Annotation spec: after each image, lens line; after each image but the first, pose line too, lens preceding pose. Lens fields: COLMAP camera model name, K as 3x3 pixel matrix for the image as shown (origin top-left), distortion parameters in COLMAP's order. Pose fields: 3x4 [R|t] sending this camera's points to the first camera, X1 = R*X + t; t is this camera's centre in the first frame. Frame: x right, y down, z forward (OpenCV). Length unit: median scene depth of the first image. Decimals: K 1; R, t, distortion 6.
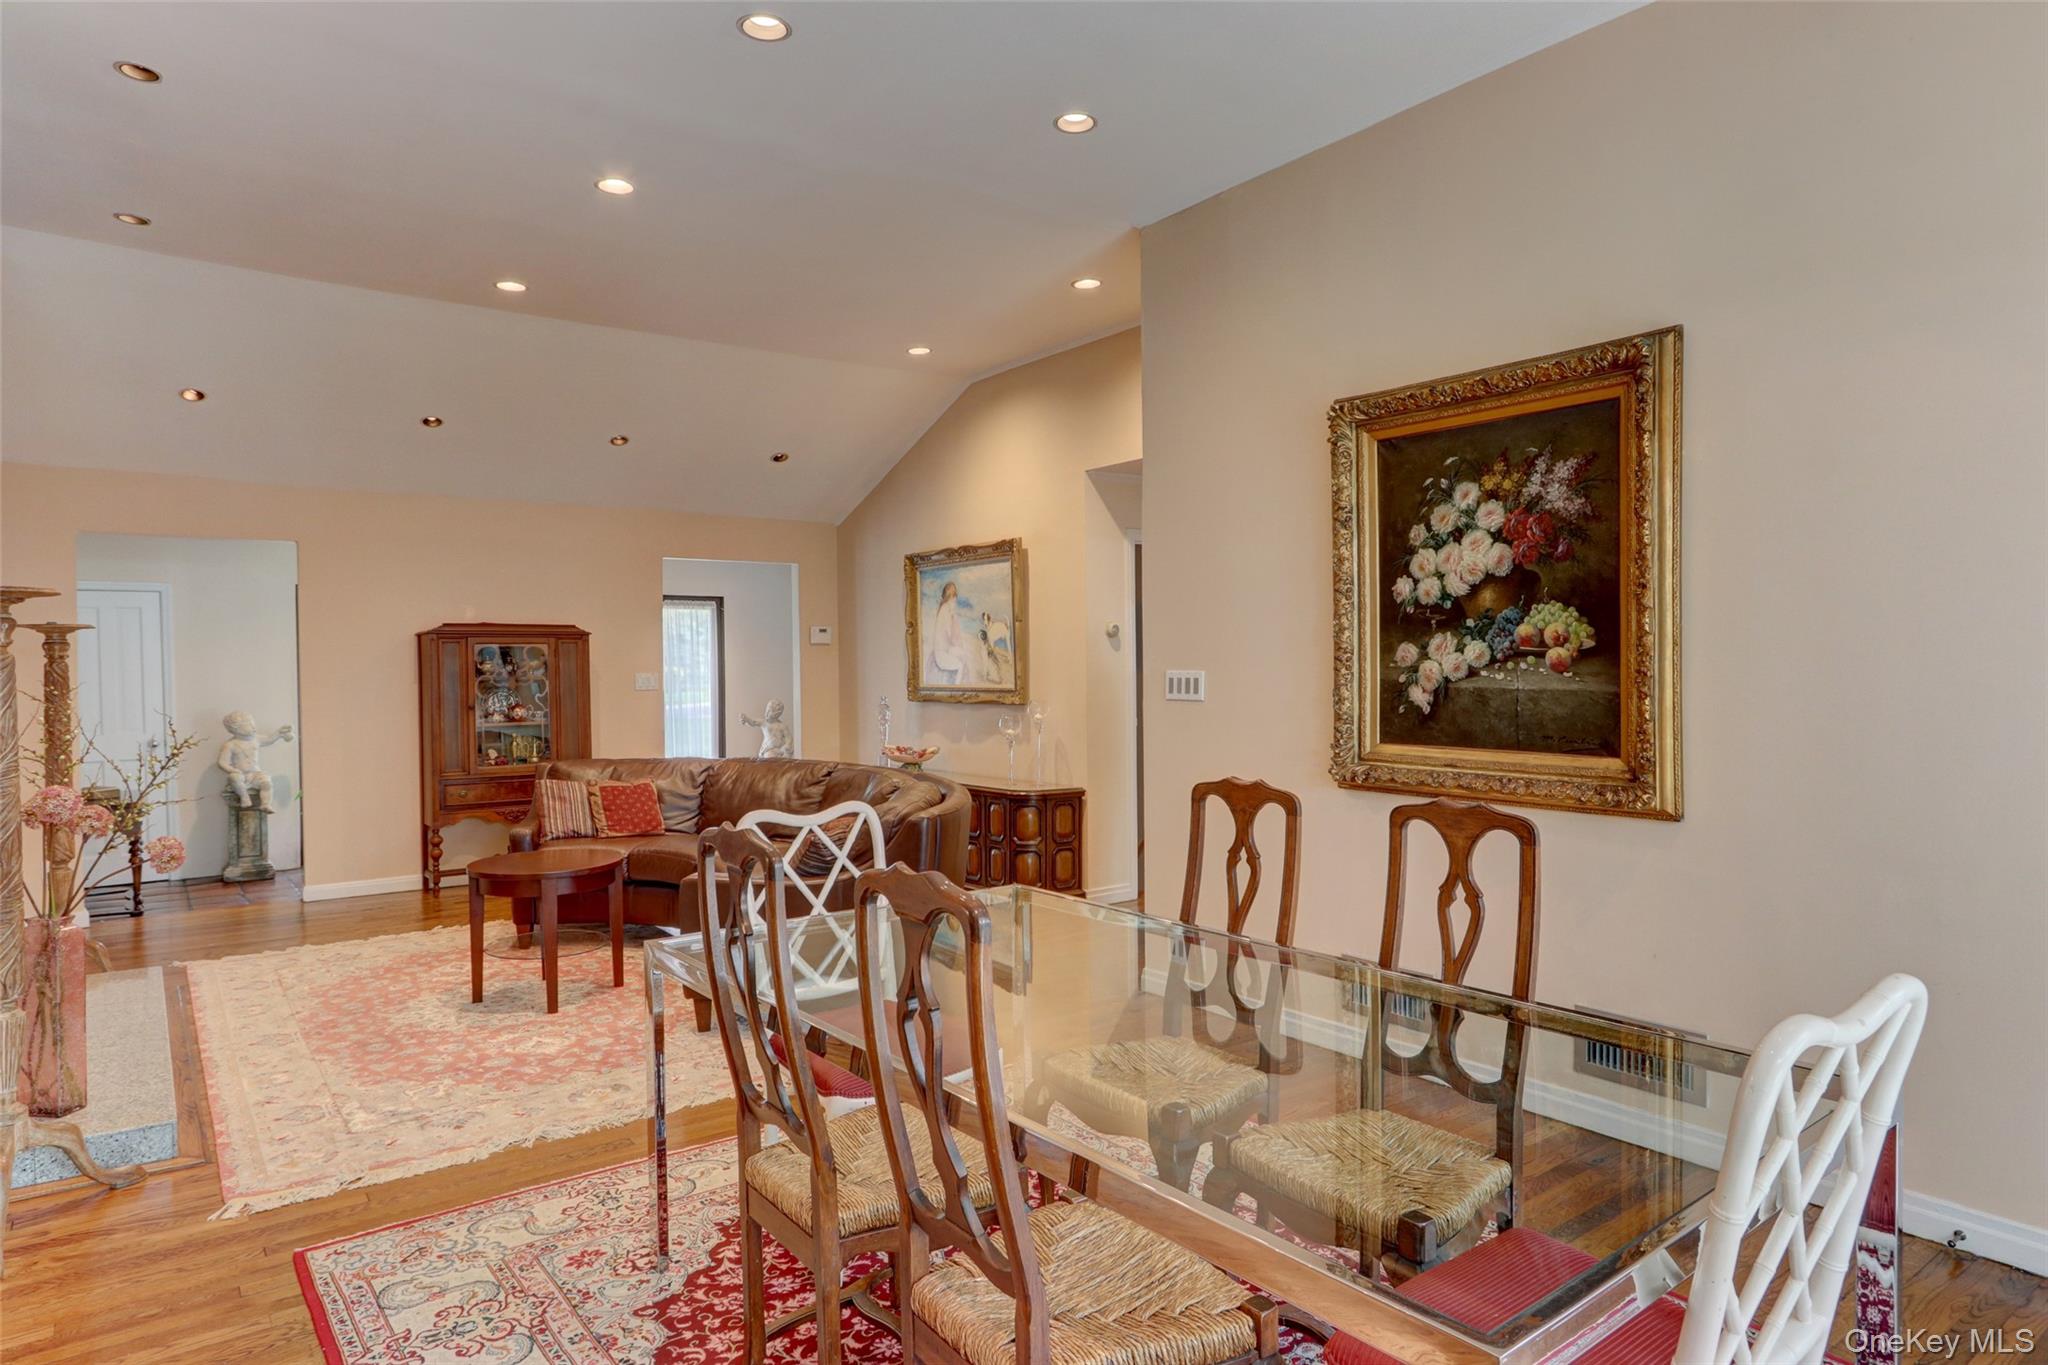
lens RADIAL K [[1287.7, 0, 1018.8], [0, 1287.7, 685.7], [0, 0, 1]] dist [-0.006505, -0.000748]
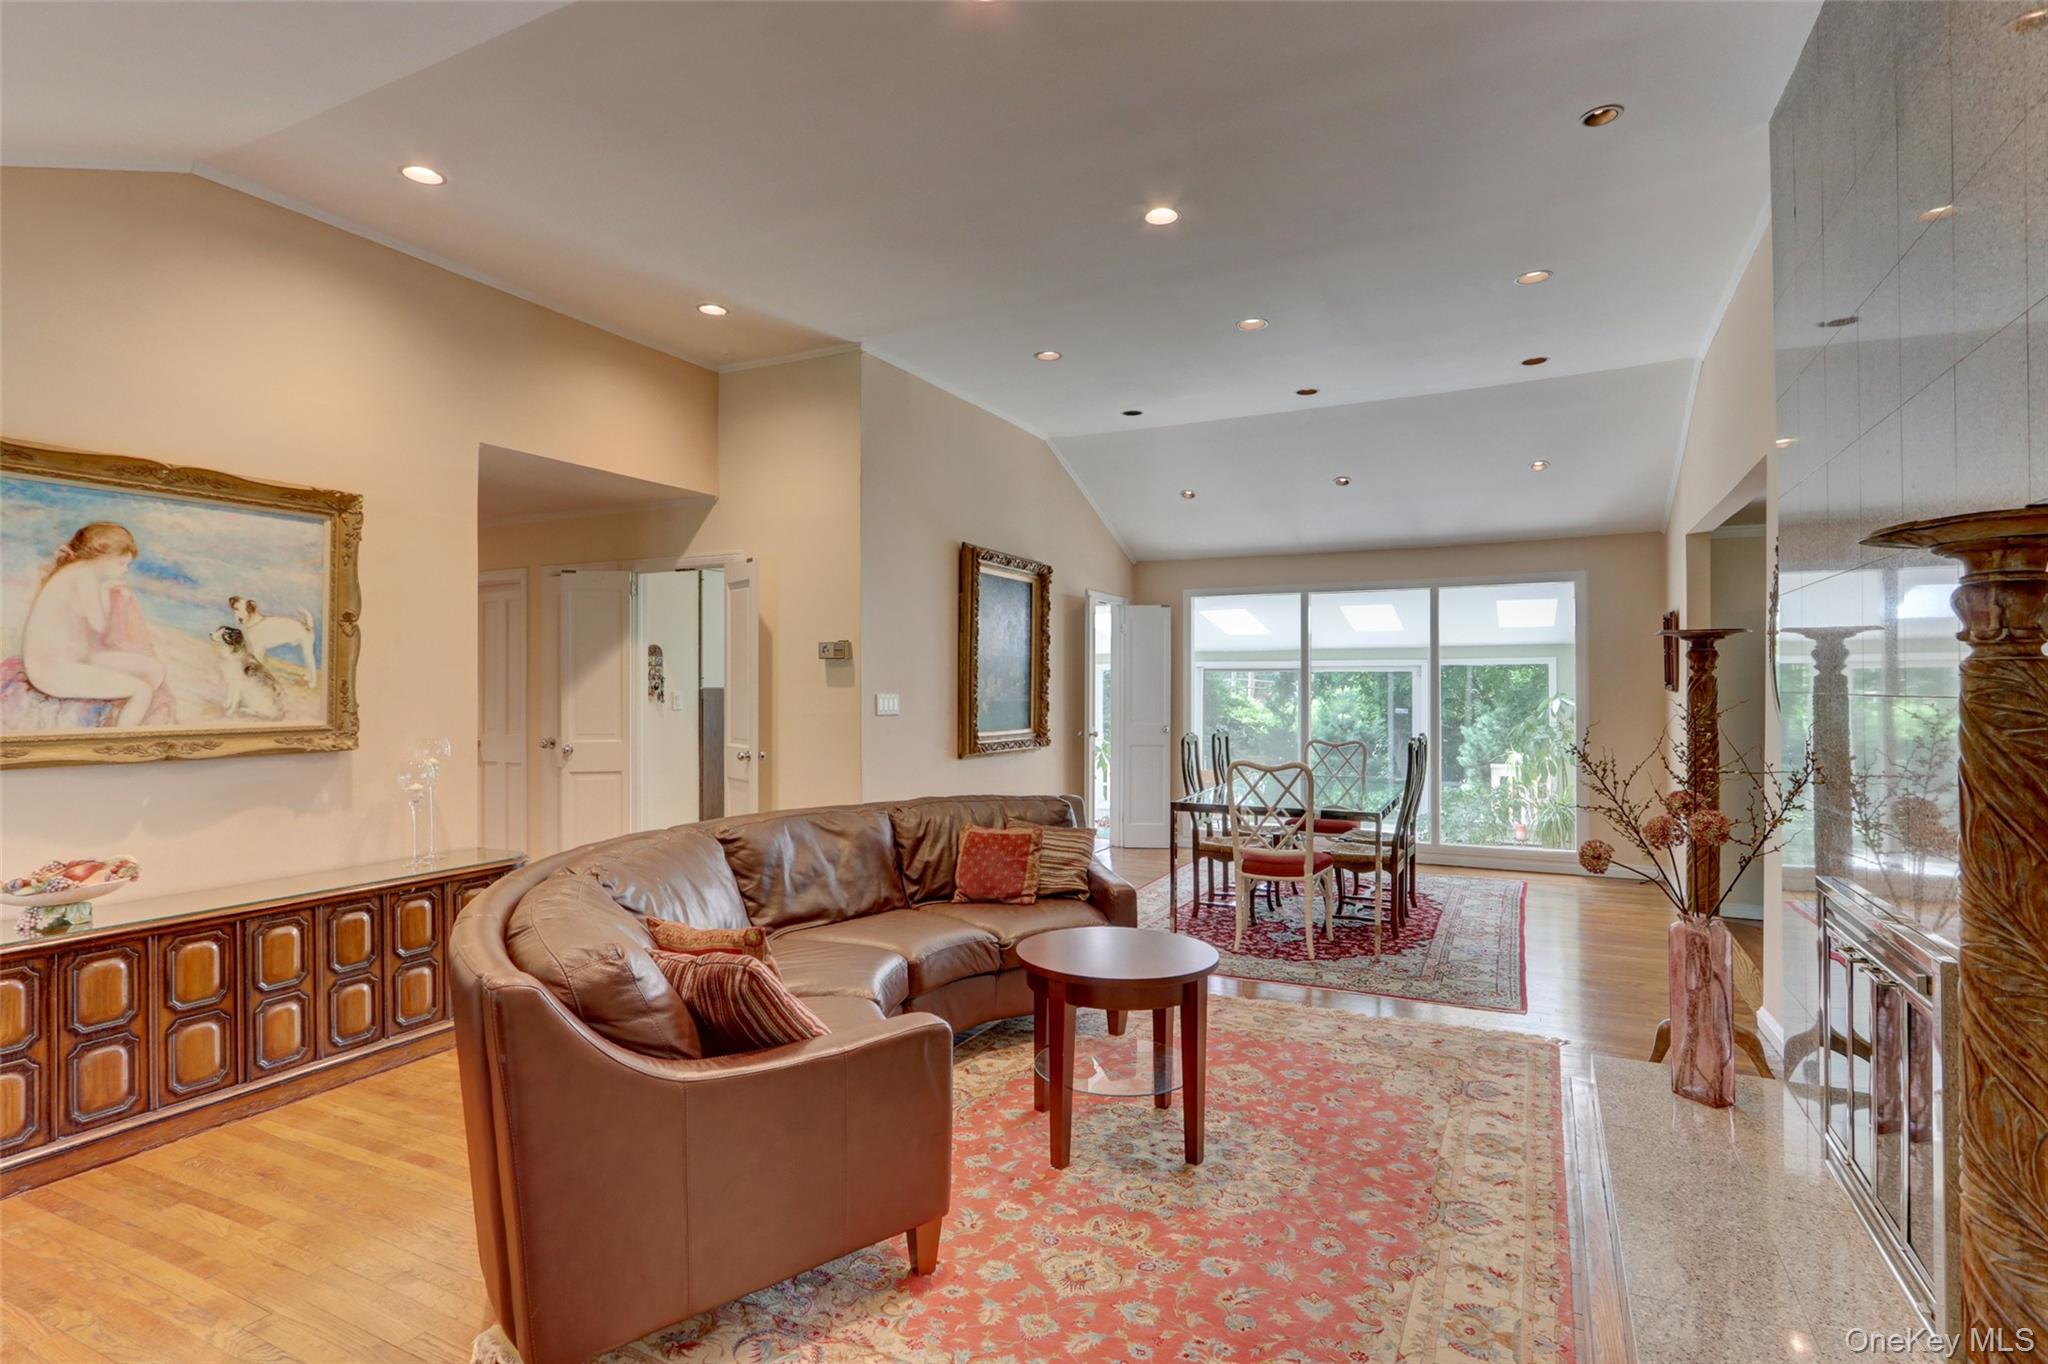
lens RADIAL K [[1036.0, 0, 1022.4], [0, 1036.0, 680.1], [0, 0, 1]] dist [-0.000532, 0.000013]
pose [[-0.483339, 0.007170, 0.875404, -0.606384], [0.014975, 0.999888, 0.000078, -0.015076], [-0.875305, 0.013147, -0.483392, 0.936470]]
